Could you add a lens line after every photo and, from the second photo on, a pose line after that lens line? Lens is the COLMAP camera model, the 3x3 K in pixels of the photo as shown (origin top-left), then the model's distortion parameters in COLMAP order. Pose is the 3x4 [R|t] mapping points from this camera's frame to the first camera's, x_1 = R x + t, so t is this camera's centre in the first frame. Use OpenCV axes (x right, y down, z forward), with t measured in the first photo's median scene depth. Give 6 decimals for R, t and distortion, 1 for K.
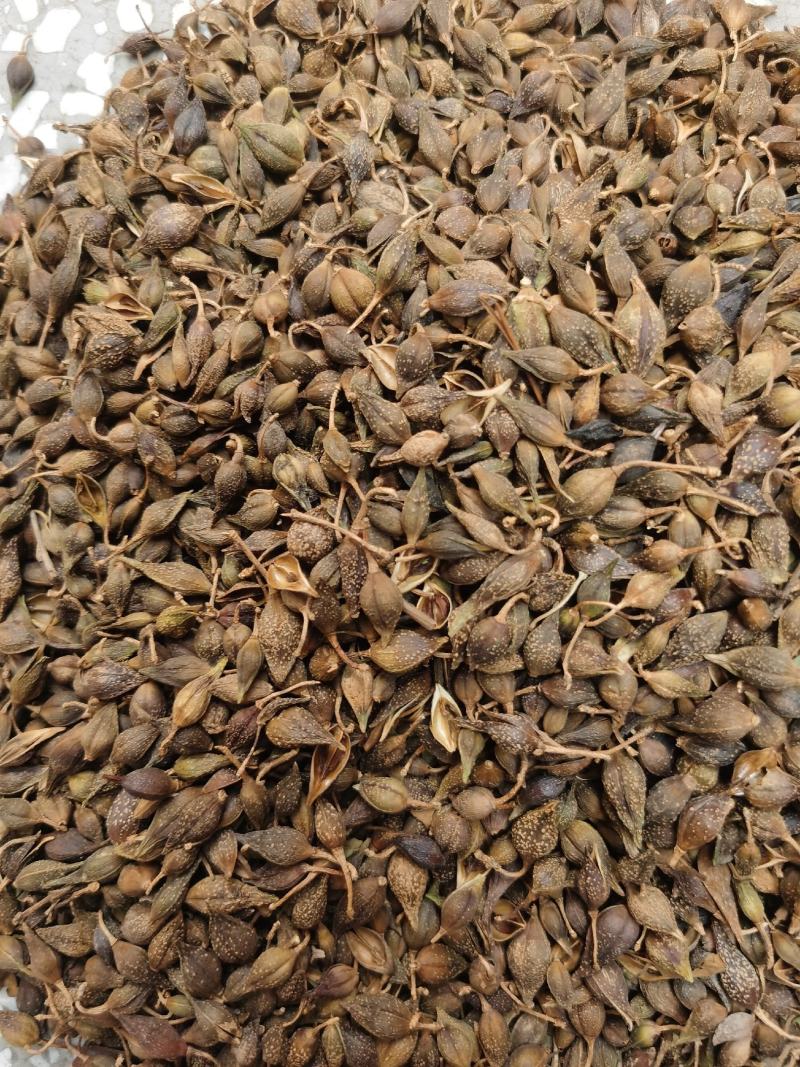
lens RADIAL K [[838.1, 0, 366.1], [0, 838.1, 541.3], [0, 0, 1]] dist [-0.000548, -0.064356]
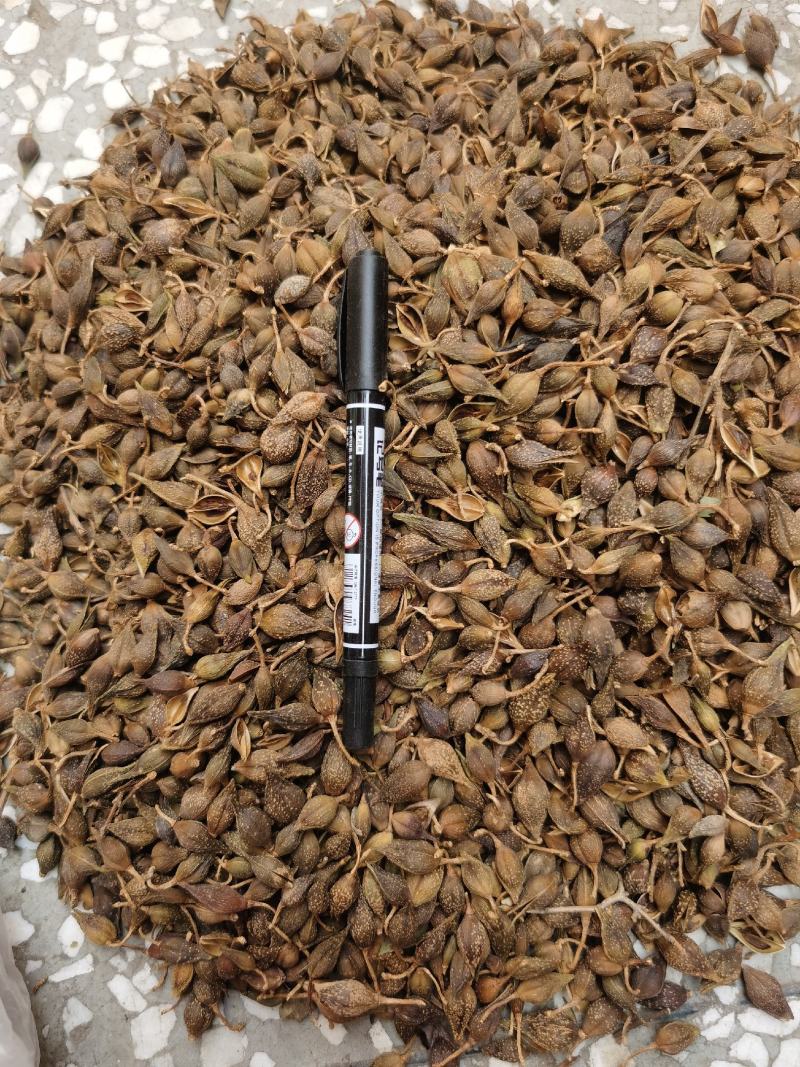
lens RADIAL K [[838.1, 0, 364.3], [0, 838.1, 541.1], [0, 0, 1]] dist [-0.000548, -0.064356]
pose [[0.993578, -0.112566, 0.011499, -0.006948], [0.113152, 0.988441, -0.100903, 0.236911], [-0.000008, 0.101556, 0.994830, -0.200542]]
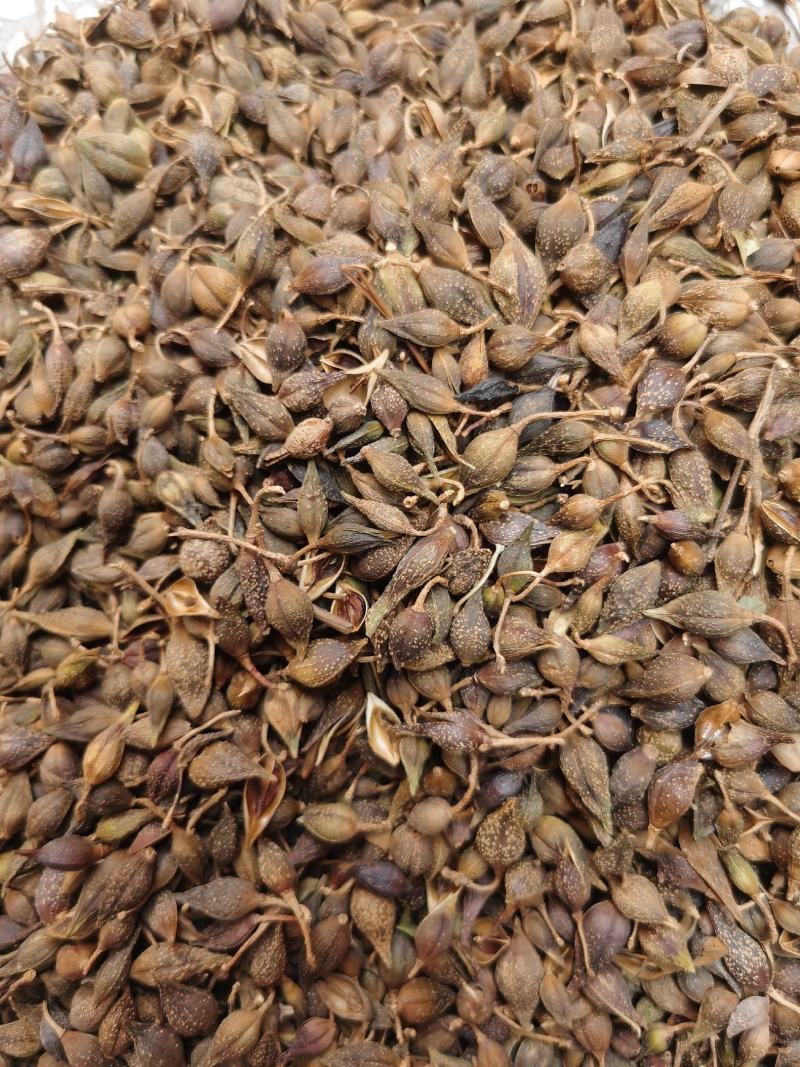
lens RADIAL K [[838.1, 0, 367.3], [0, 838.1, 542.3], [0, 0, 1]] dist [-0.000548, -0.064356]
pose [[0.987230, -0.156025, 0.032132, 0.076586], [0.157273, 0.986708, -0.040885, 0.044220], [-0.025326, 0.045417, 0.998647, 0.075889]]
